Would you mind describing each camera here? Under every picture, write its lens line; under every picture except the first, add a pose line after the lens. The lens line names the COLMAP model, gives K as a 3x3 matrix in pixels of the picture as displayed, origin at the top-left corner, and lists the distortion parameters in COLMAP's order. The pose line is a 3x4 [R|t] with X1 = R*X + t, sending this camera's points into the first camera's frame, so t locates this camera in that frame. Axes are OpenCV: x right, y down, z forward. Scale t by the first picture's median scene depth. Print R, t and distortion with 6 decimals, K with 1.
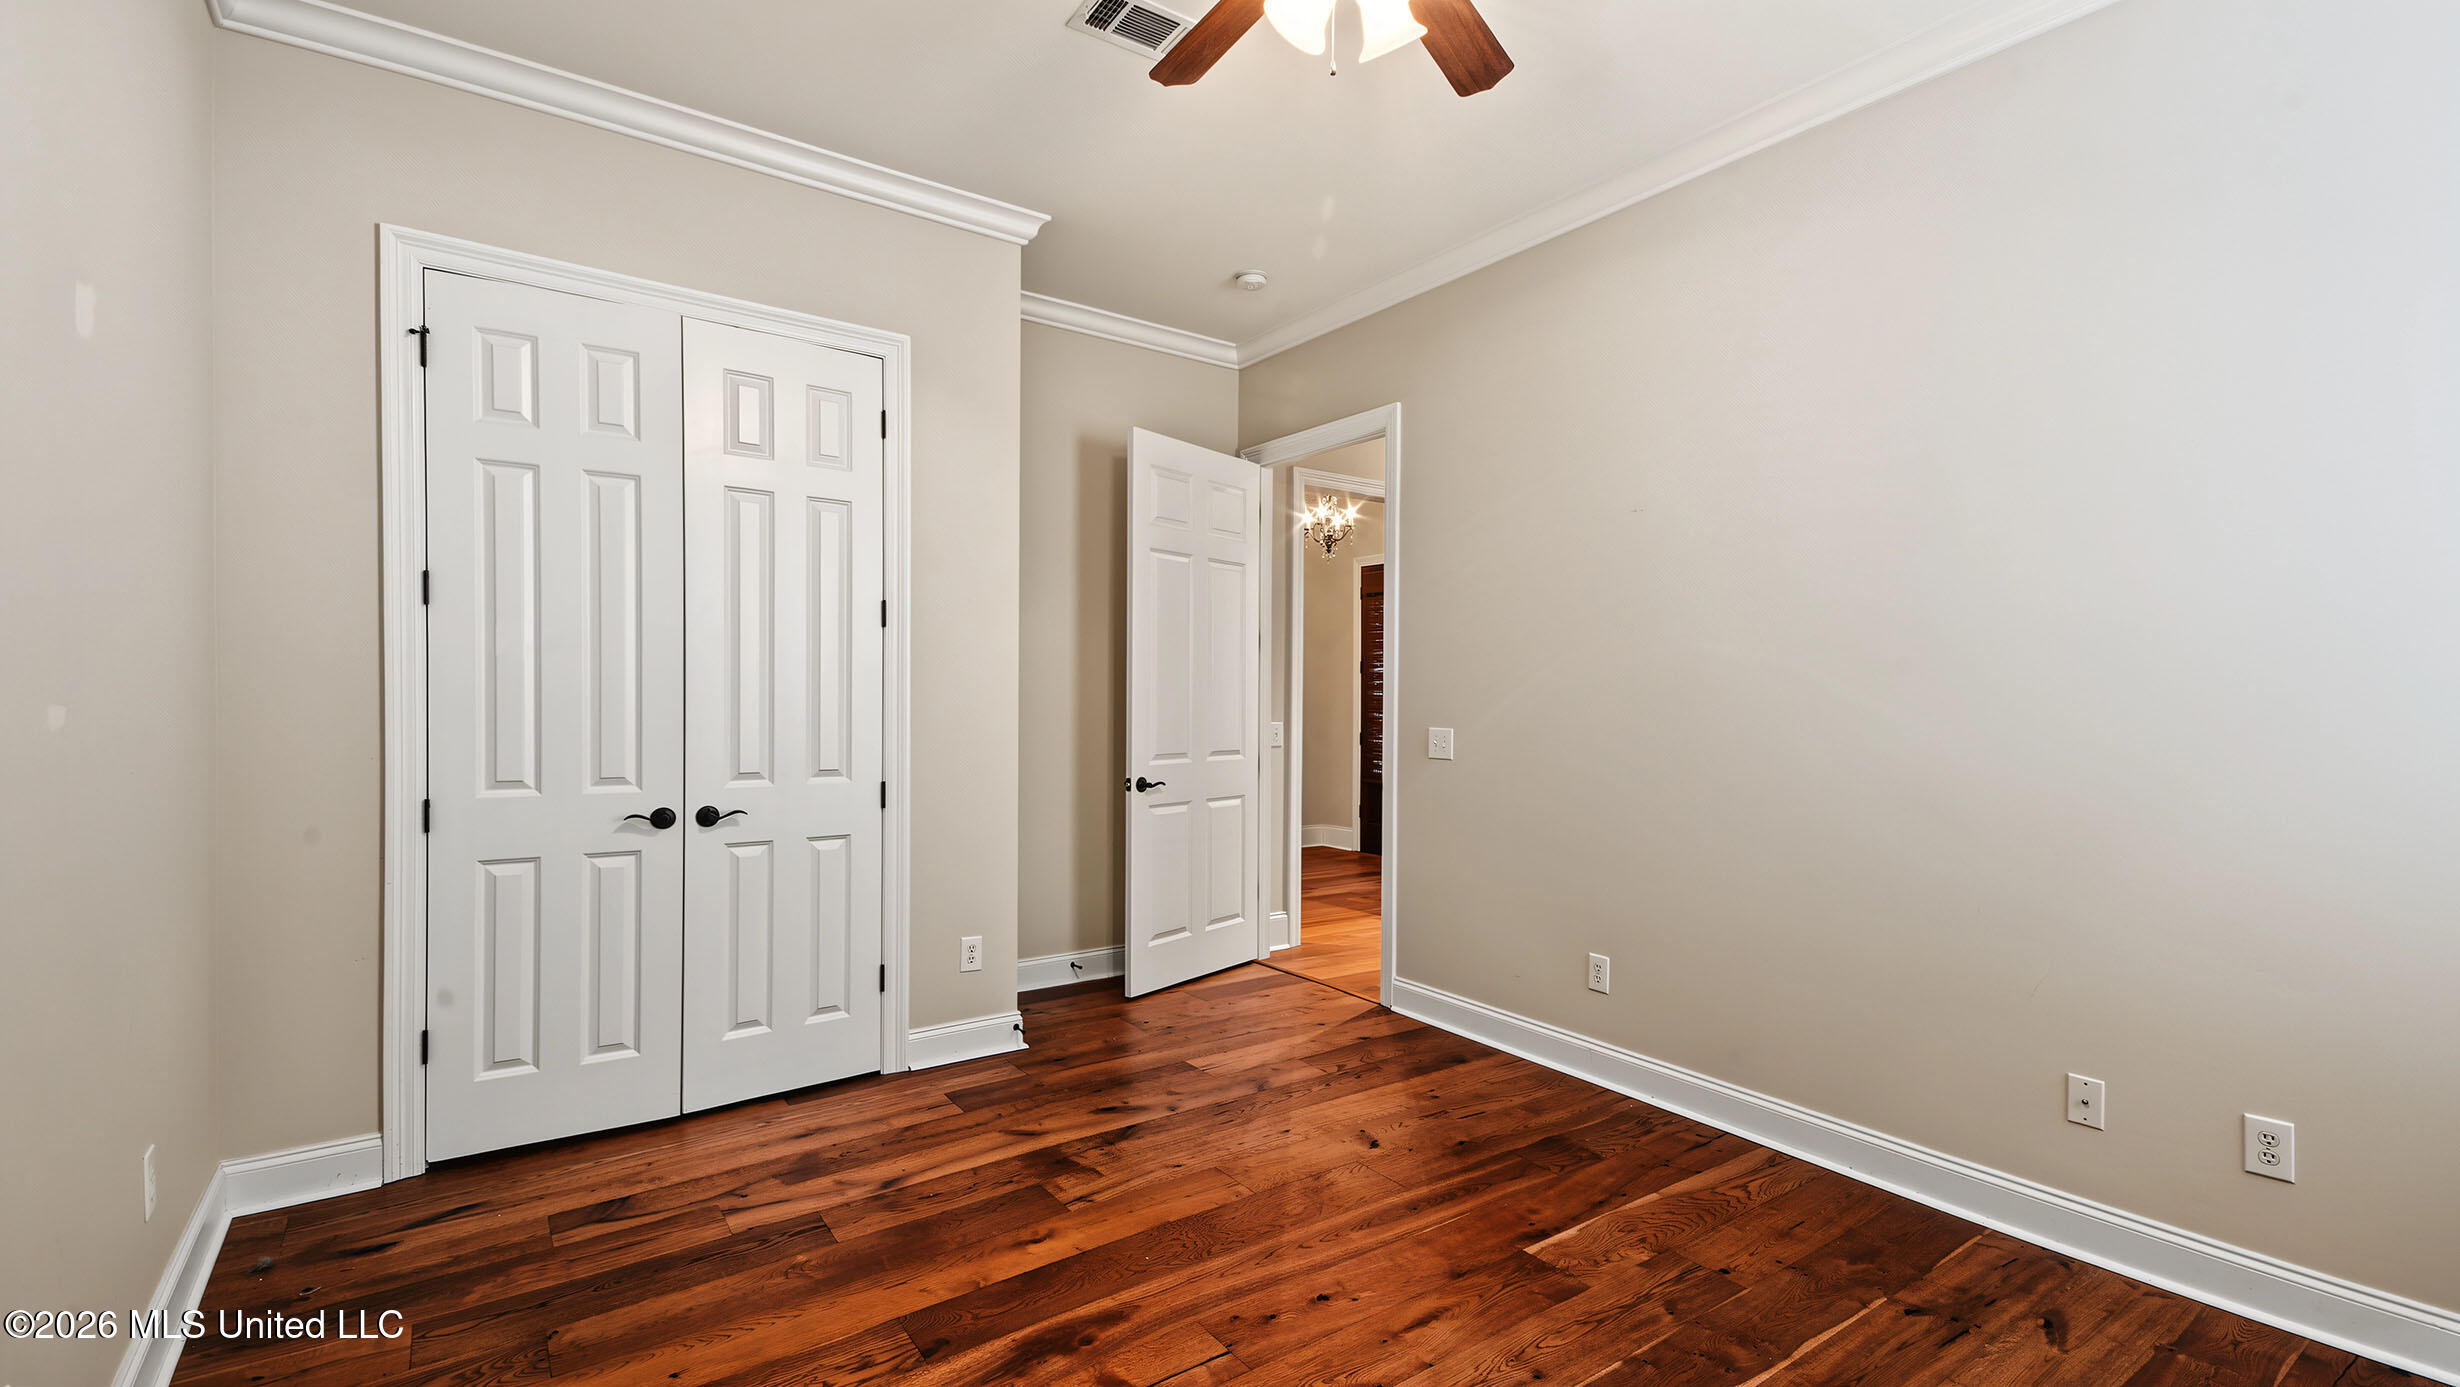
lens RADIAL K [[1078.1, 0, 1239.3], [0, 1078.1, 704.1], [0, 0, 1]] dist [0.033196, -0.000016]
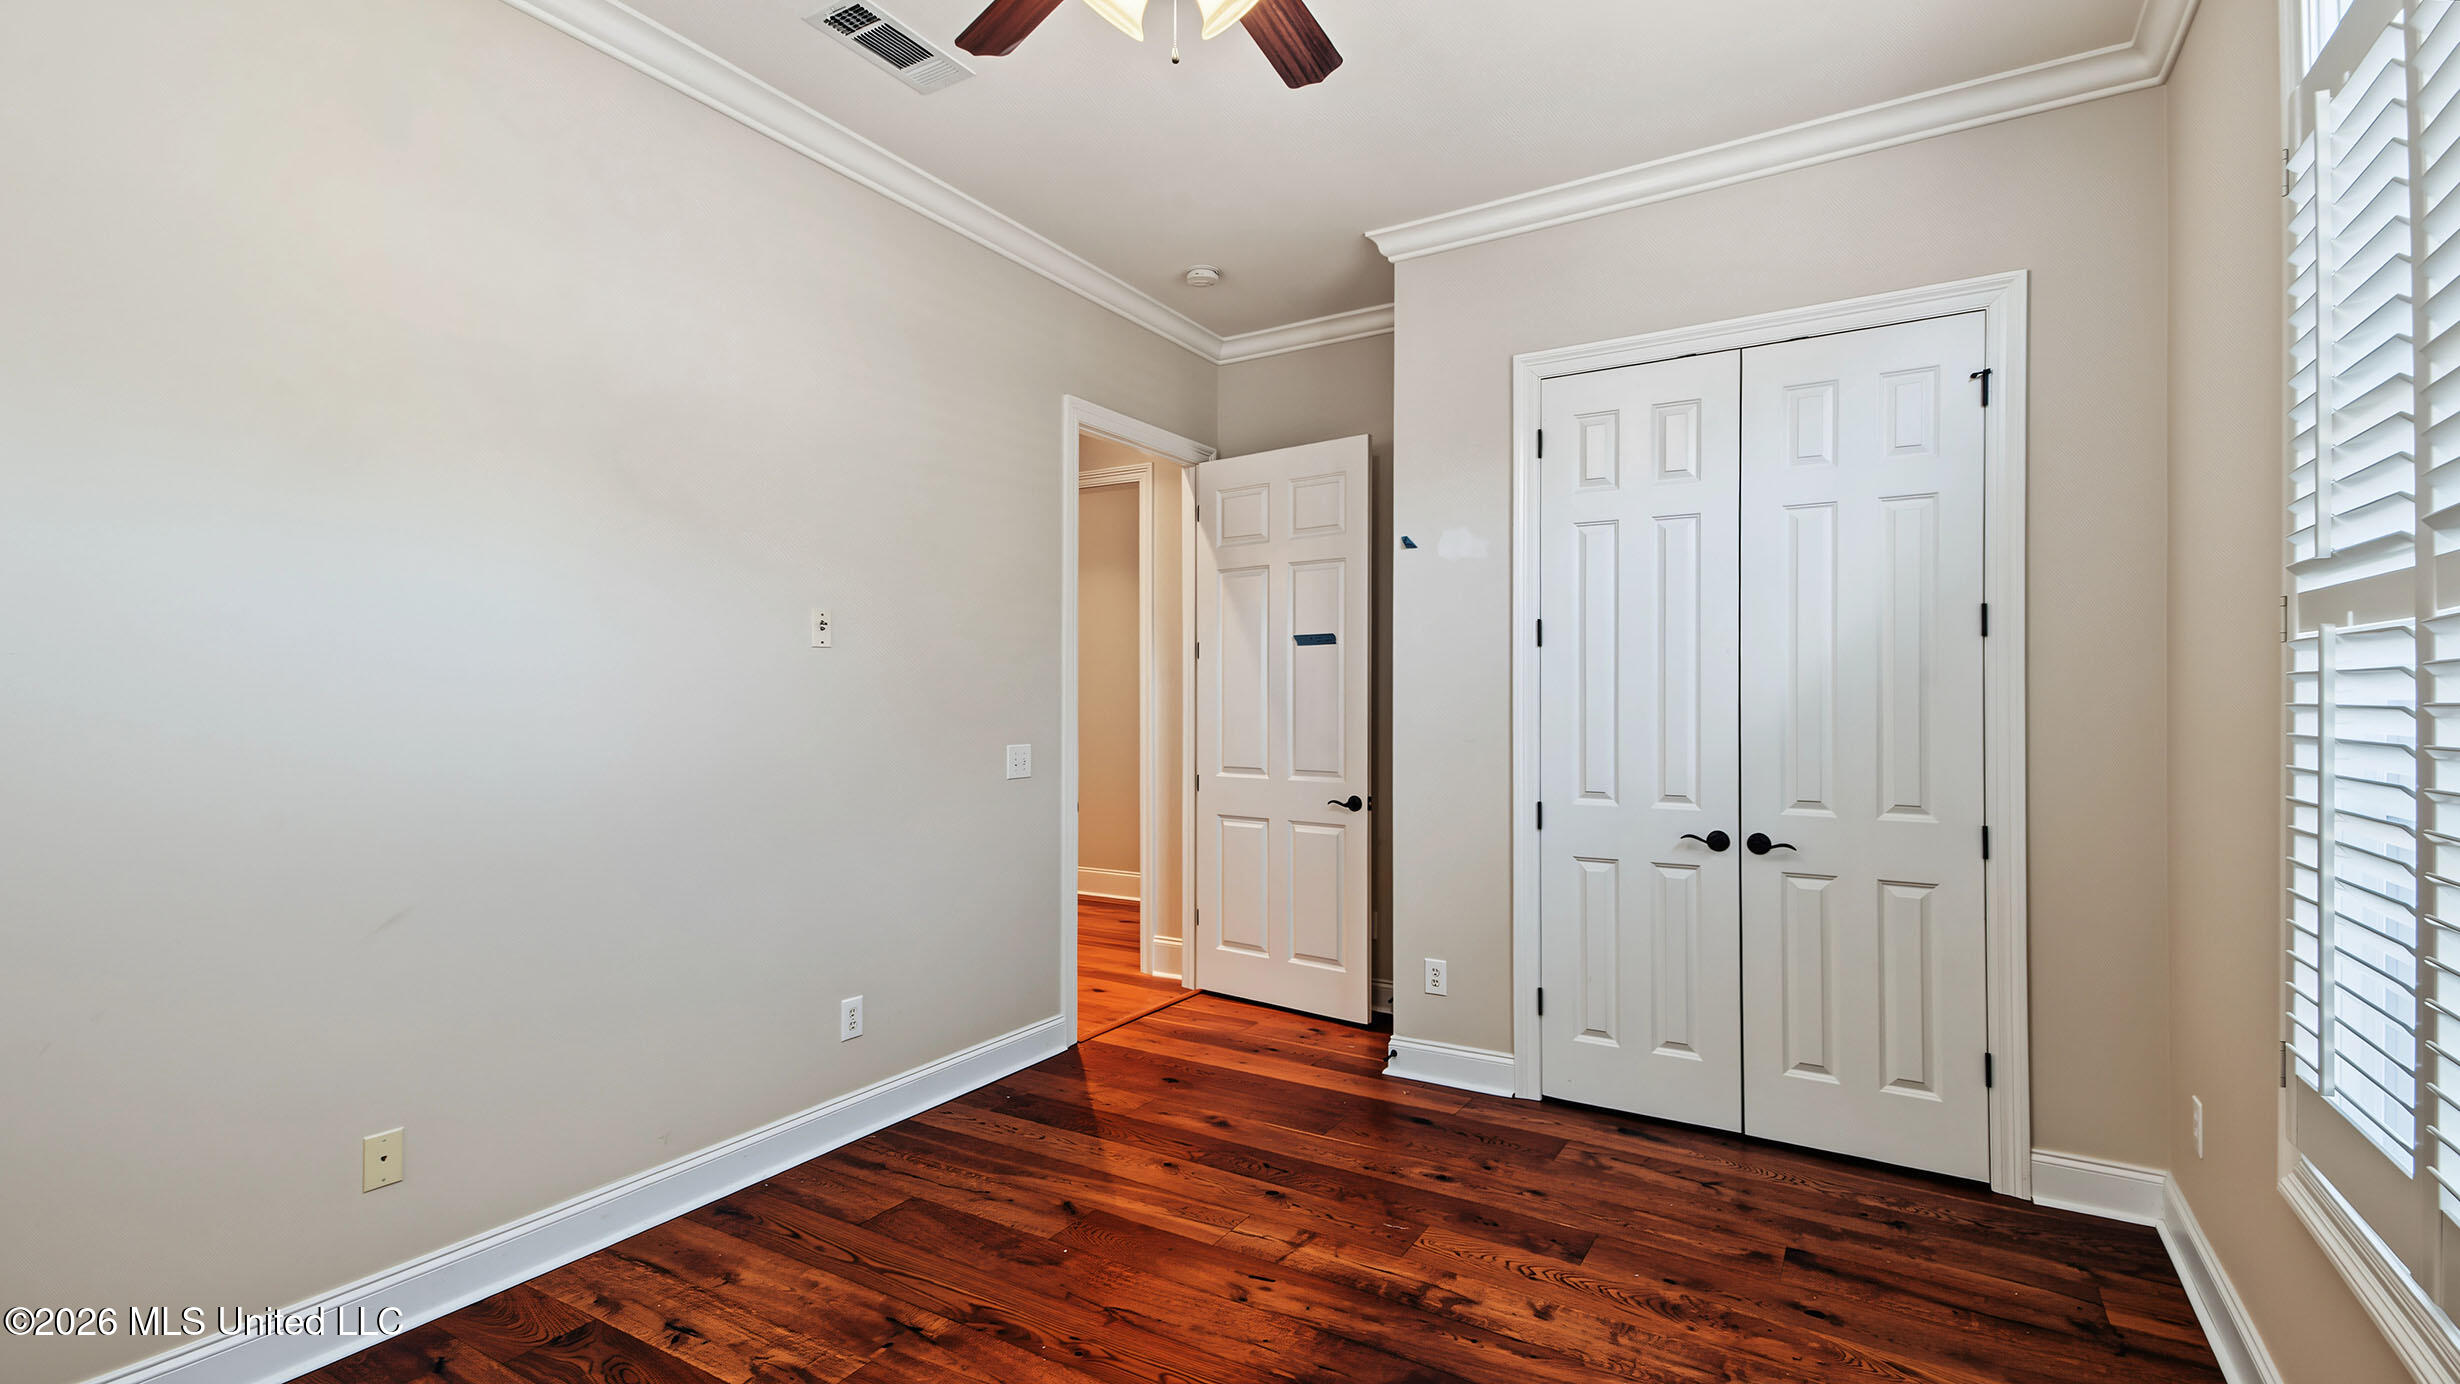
lens RADIAL K [[1078.1, 0, 1239.3], [0, 1078.1, 702.6], [0, 0, 1]] dist [0.033196, -0.000016]
pose [[0.378315, -0.018634, -0.925489, 0.270335], [-0.005259, 0.999738, -0.022278, 0.001182], [0.925662, 0.013295, 0.378118, 0.199685]]
